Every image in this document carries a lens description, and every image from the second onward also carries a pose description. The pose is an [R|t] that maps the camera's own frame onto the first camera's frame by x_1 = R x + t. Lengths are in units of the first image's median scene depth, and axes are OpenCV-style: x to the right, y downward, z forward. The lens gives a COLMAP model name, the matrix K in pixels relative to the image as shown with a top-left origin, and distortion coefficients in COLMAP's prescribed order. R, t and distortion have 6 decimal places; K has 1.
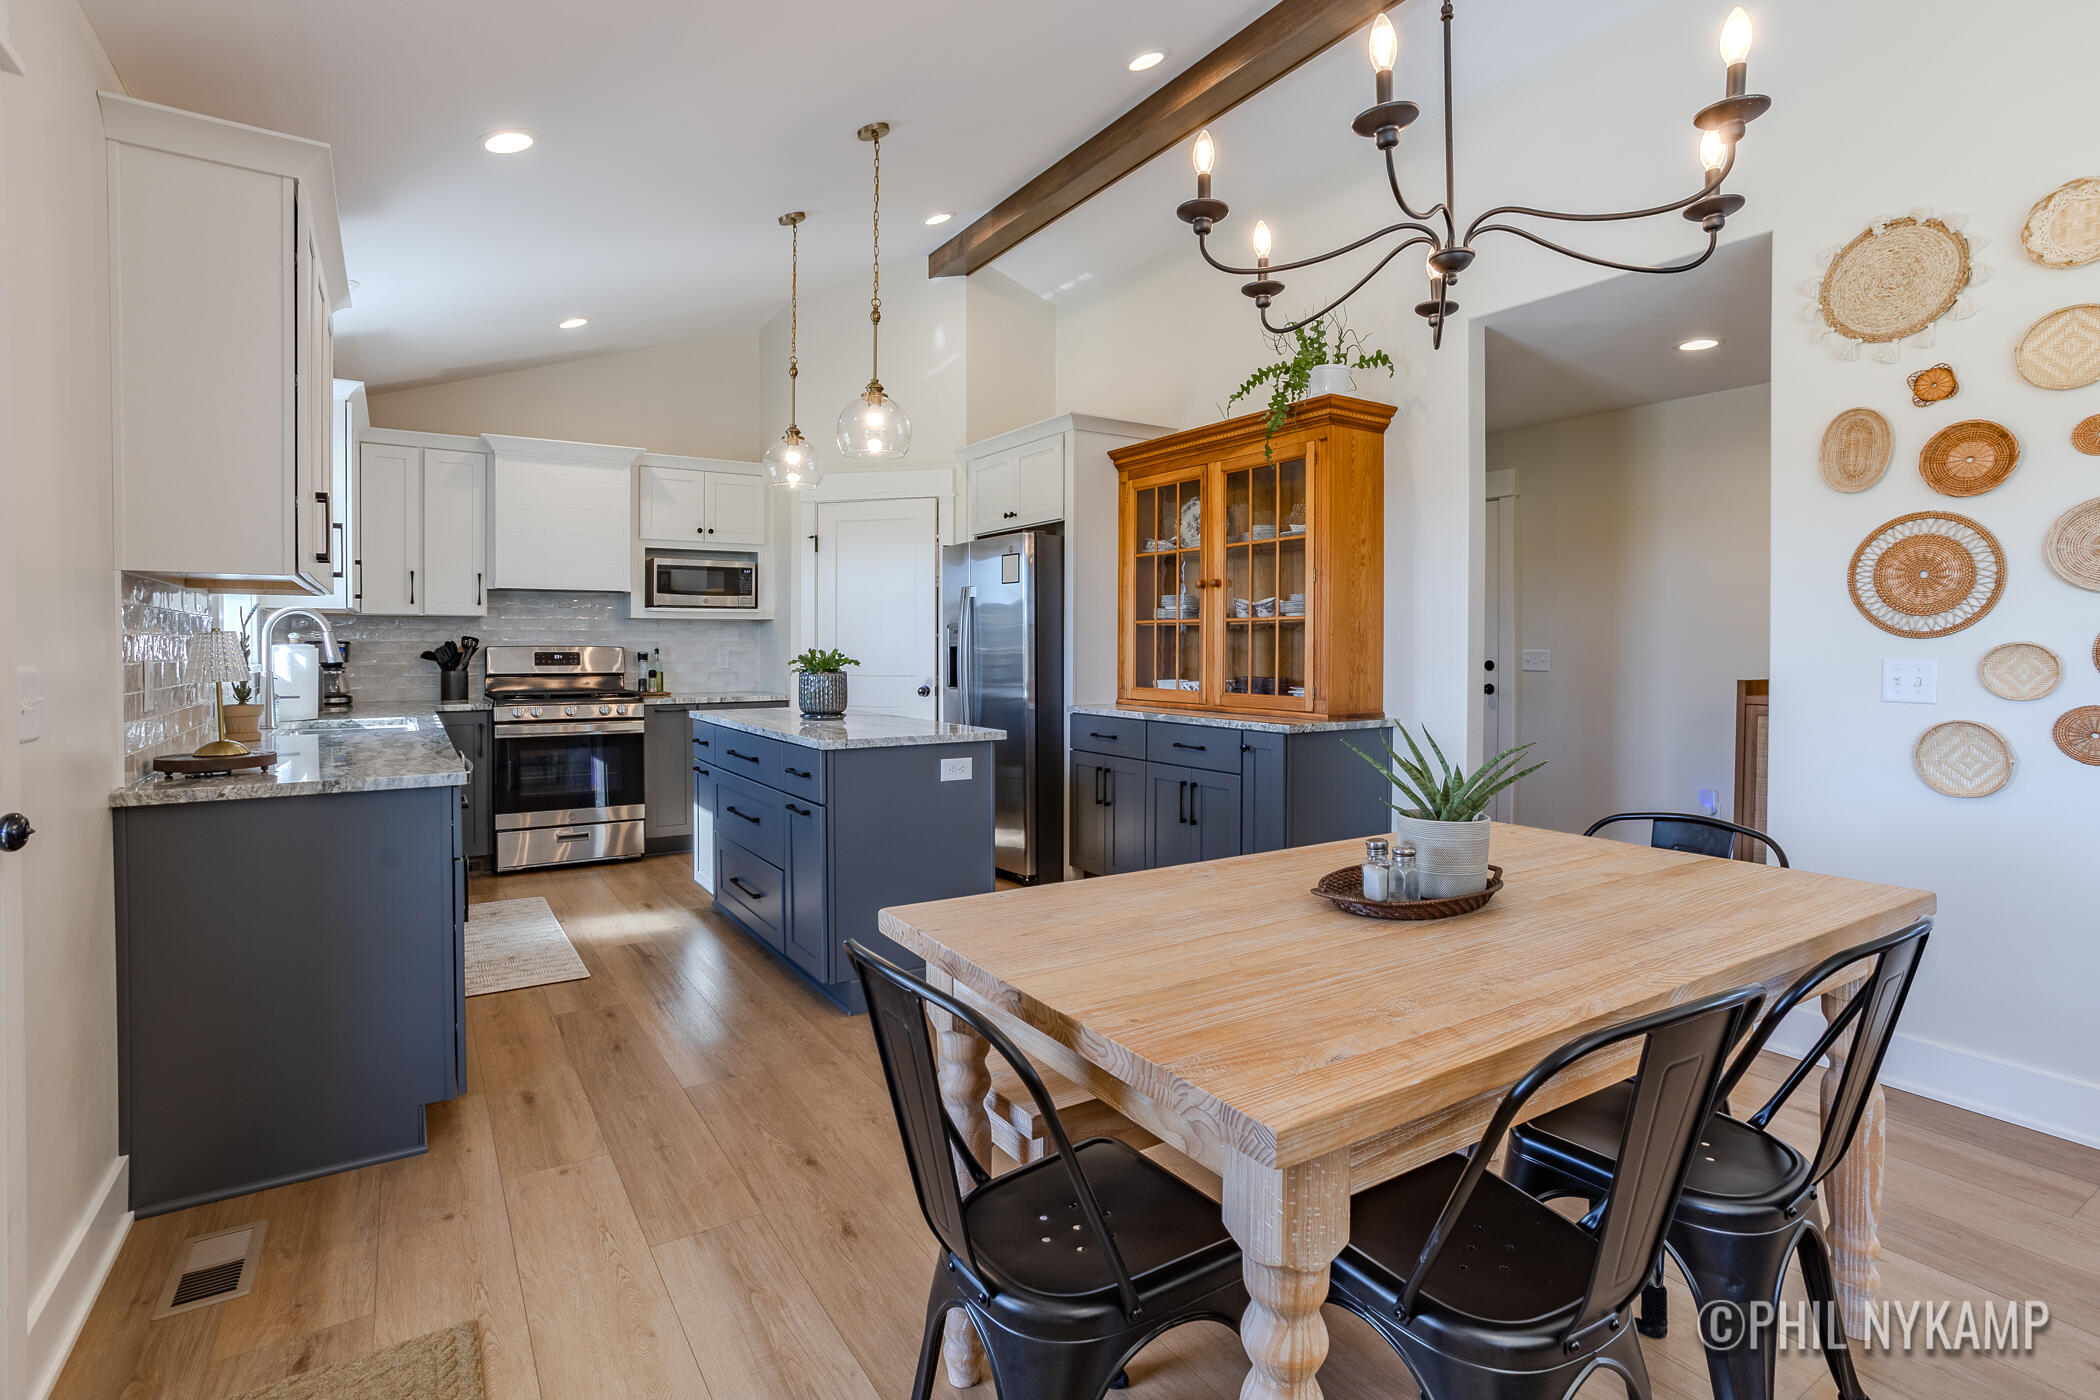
lens RADIAL K [[1041.7, 0, 1035.6], [0, 1041.7, 644.6], [0, 0, 1]] dist [-0.055582, 0.000116]
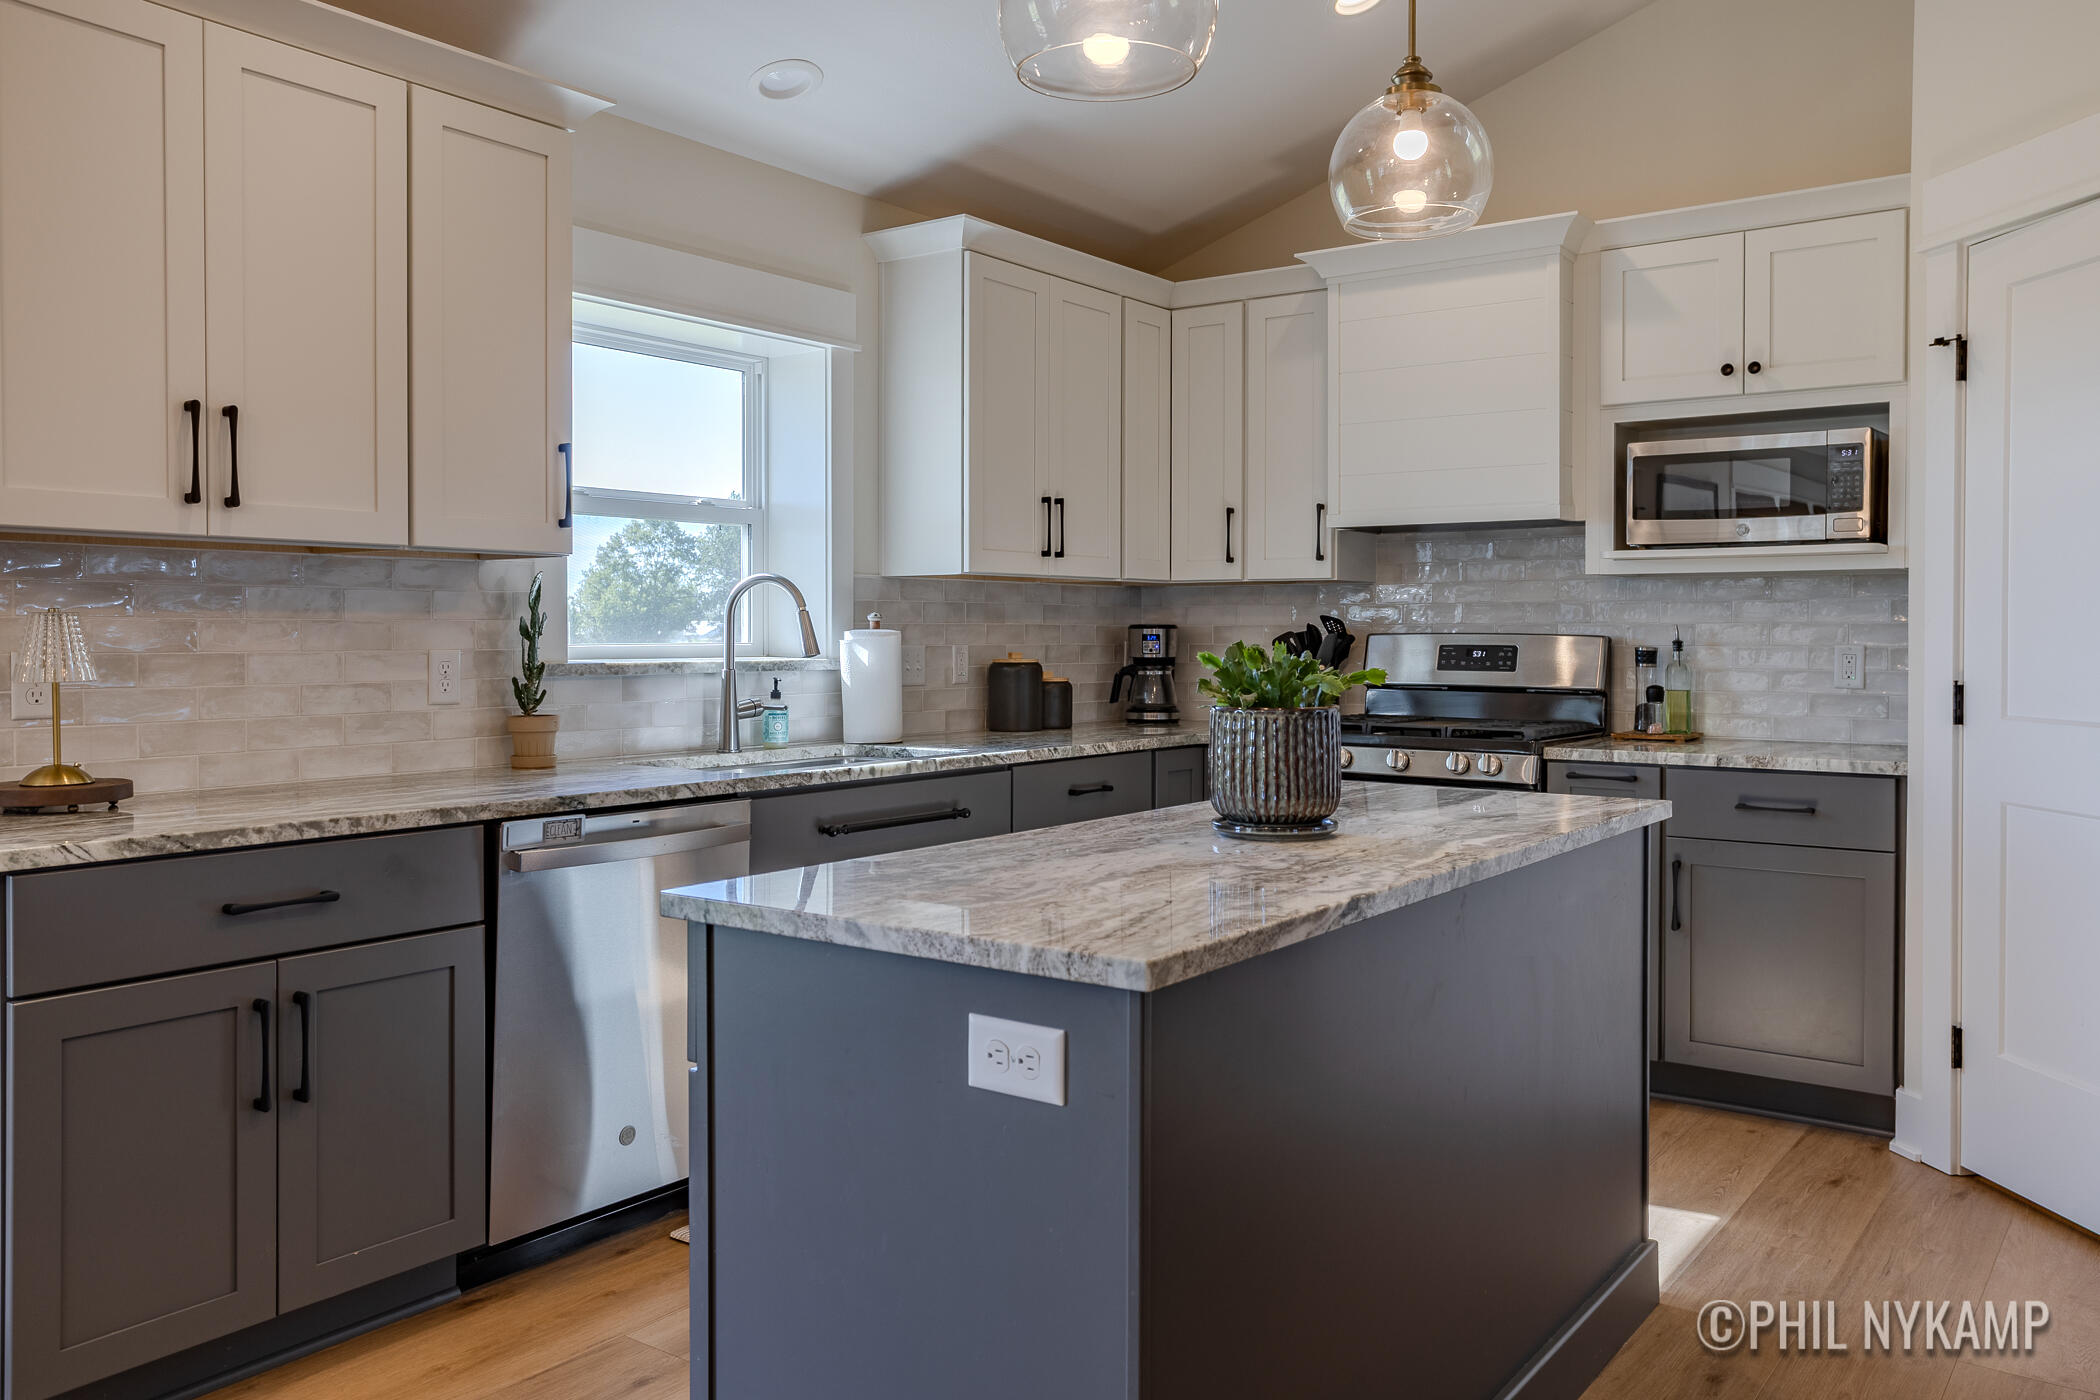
lens RADIAL K [[1608.2, 0, 1051.4], [0, 1608.2, 649.9], [0, 0, 1]] dist [0.056629, 0.001610]
pose [[0.387578, 0.013557, -0.921737, 0.215418], [-0.001991, 0.999902, 0.013869, -0.001223], [0.921835, -0.003540, 0.387567, 0.512608]]
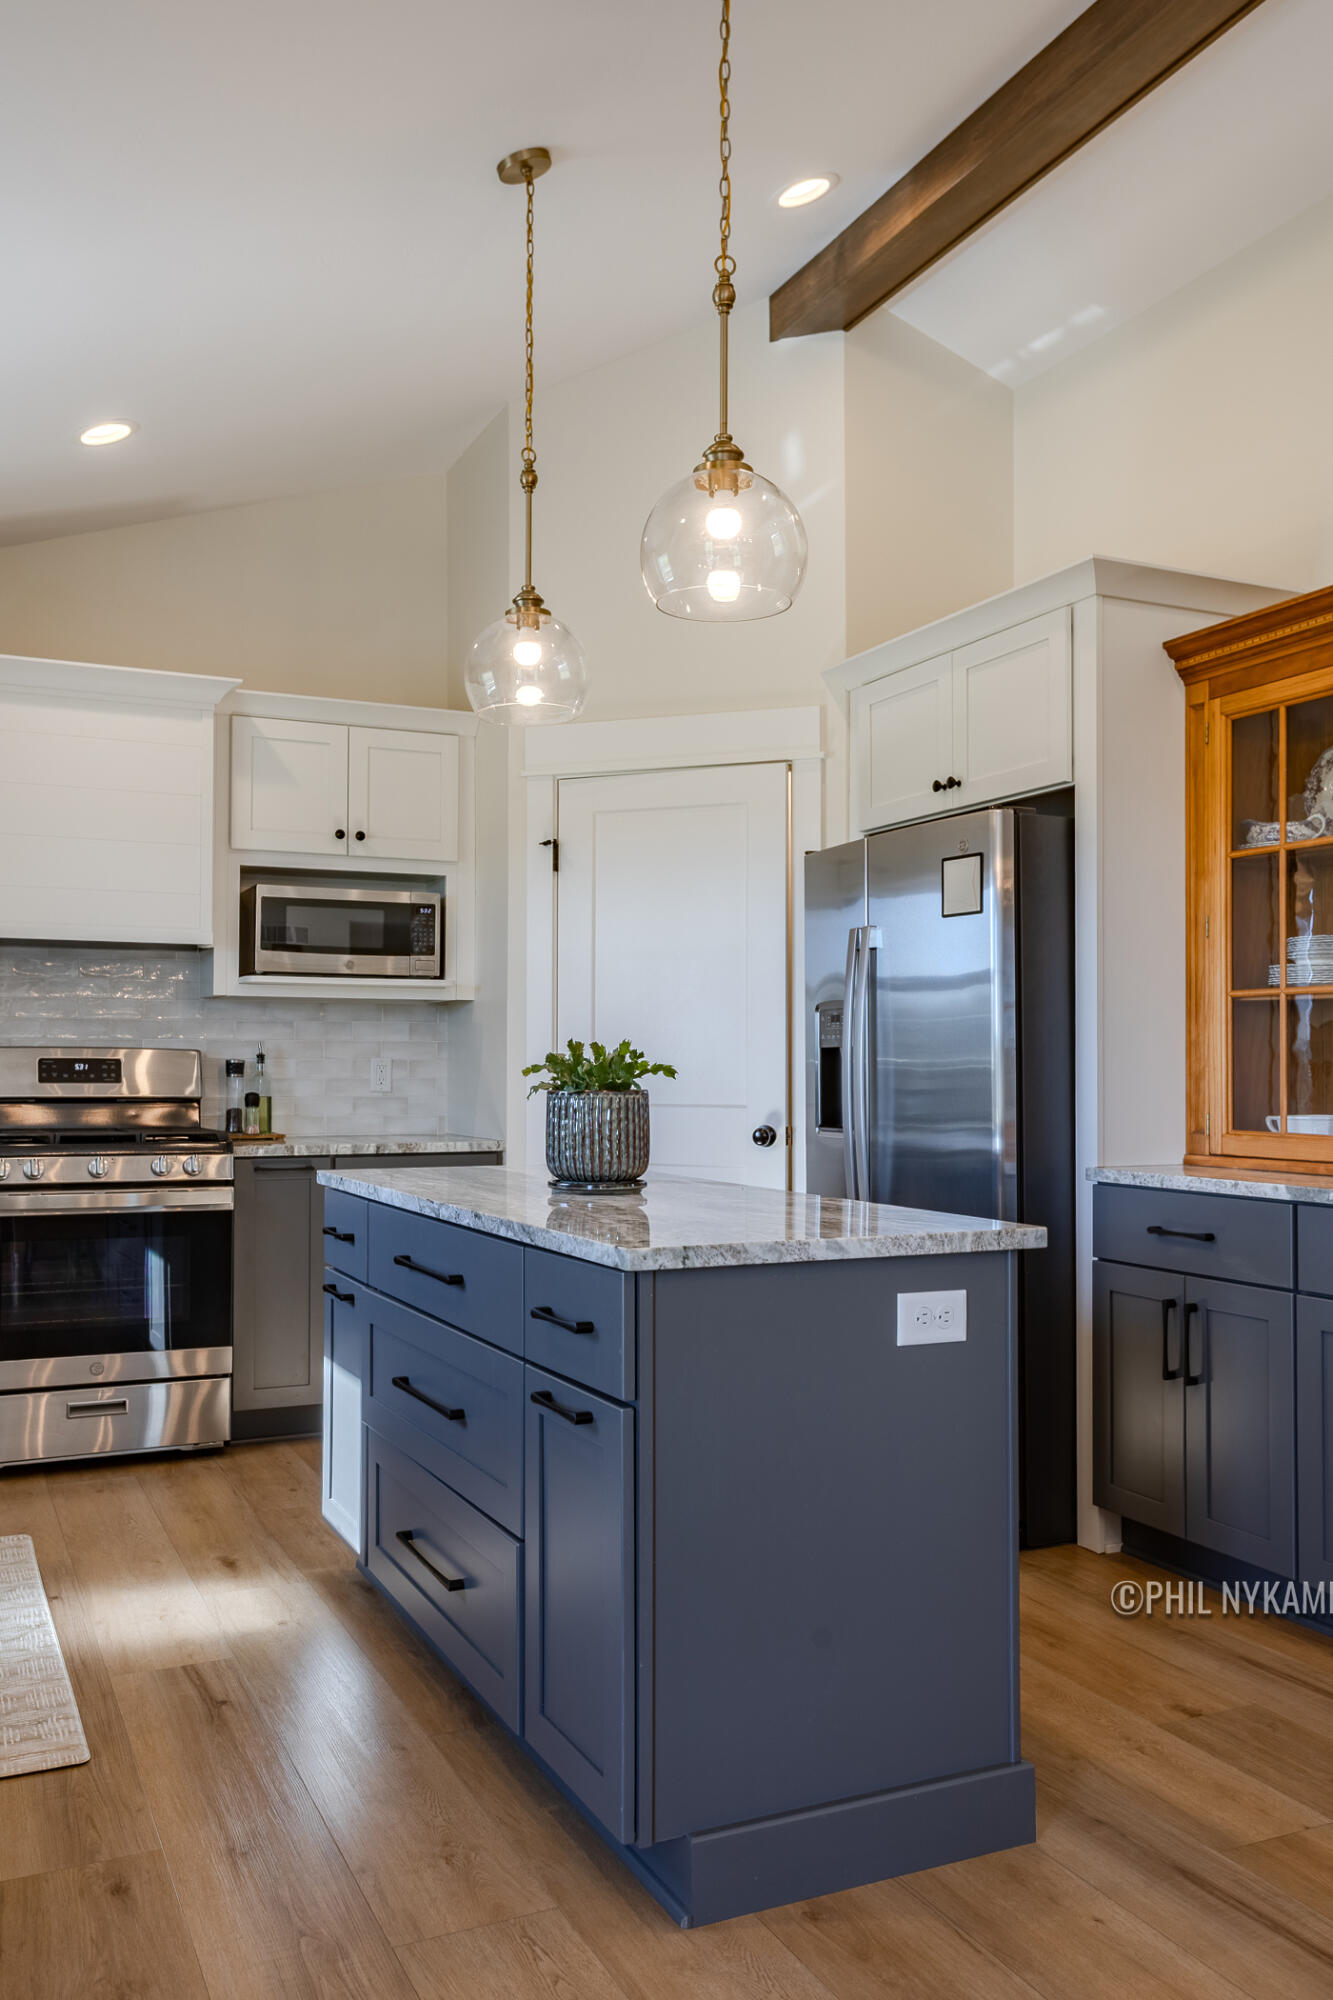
lens RADIAL K [[1609.9, 0, 665.9], [0, 1609.9, 1037.8], [0, 0, 1]] dist [0.008621, 0.012898]
pose [[0.993646, 0.002184, -0.112530, -0.066661], [-0.004280, 0.999822, -0.018395, 0.011400], [0.112470, 0.018759, 0.993478, 0.204525]]
